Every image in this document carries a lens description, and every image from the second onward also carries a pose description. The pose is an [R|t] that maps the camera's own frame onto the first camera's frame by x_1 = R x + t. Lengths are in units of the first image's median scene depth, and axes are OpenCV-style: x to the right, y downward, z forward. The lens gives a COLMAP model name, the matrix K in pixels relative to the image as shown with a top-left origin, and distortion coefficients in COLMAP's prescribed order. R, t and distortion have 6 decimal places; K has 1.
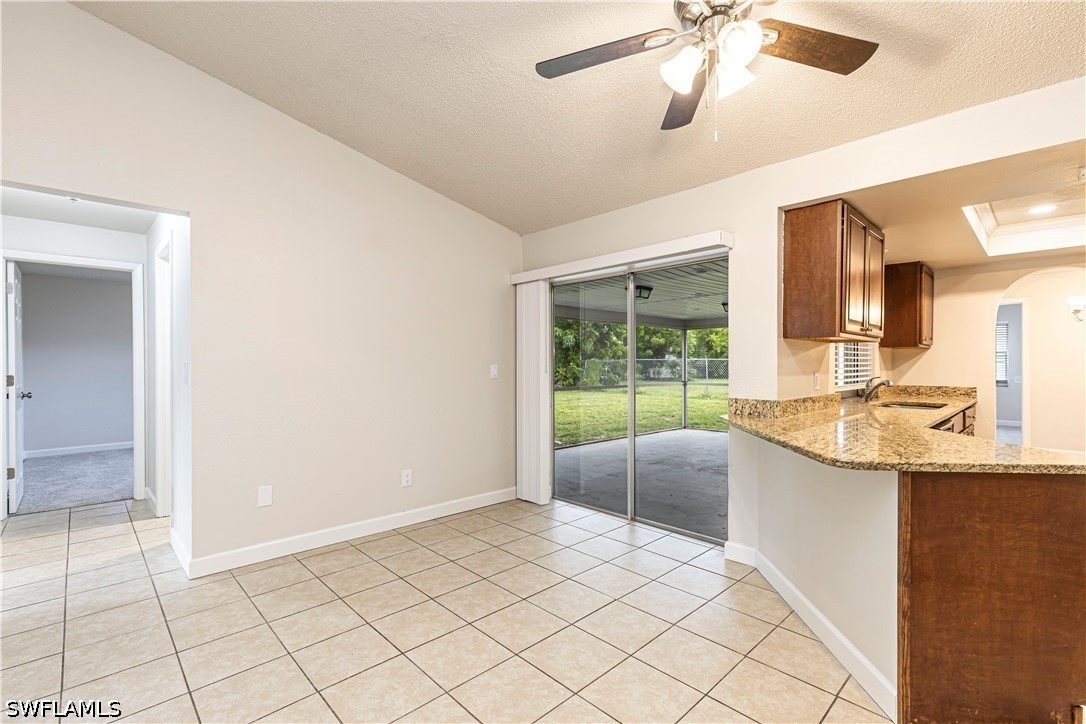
lens RADIAL K [[483.0, 0, 550.7], [0, 483.0, 364.1], [0, 0, 1]] dist [0.003603, -0.000304]
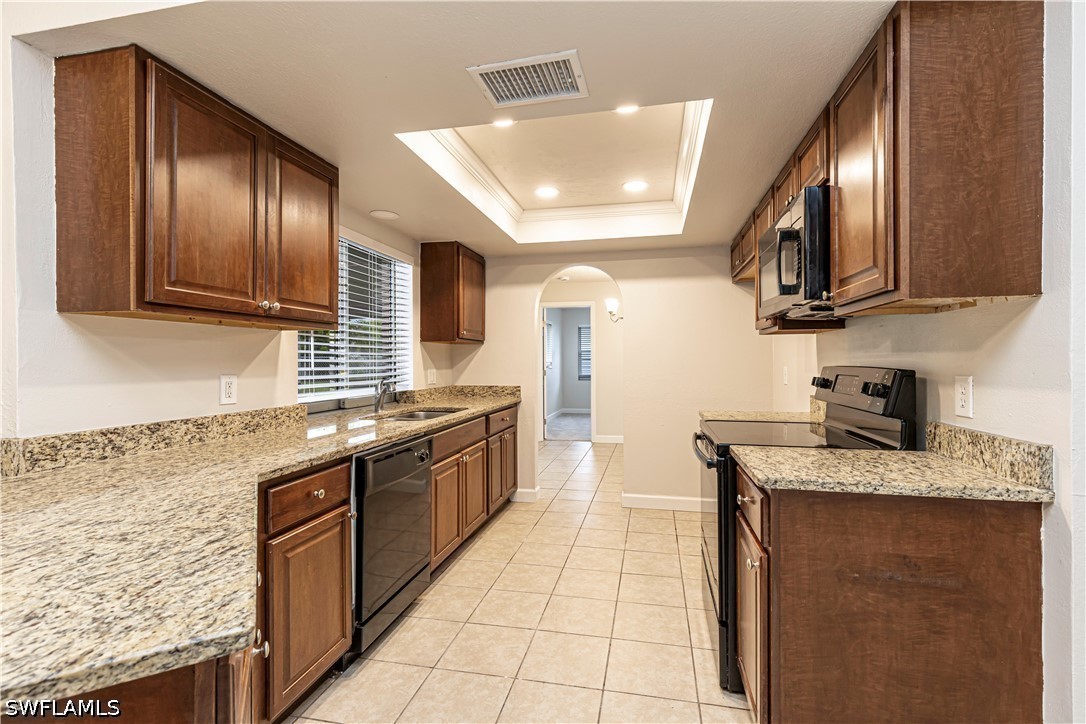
lens RADIAL K [[483.0, 0, 550.7], [0, 483.0, 364.1], [0, 0, 1]] dist [0.003603, -0.000304]
pose [[0.828948, -0.007324, 0.559277, 0.412511], [0.005103, 0.999972, 0.005532, 0.000736], [-0.559302, -0.001732, 0.828962, 0.193329]]
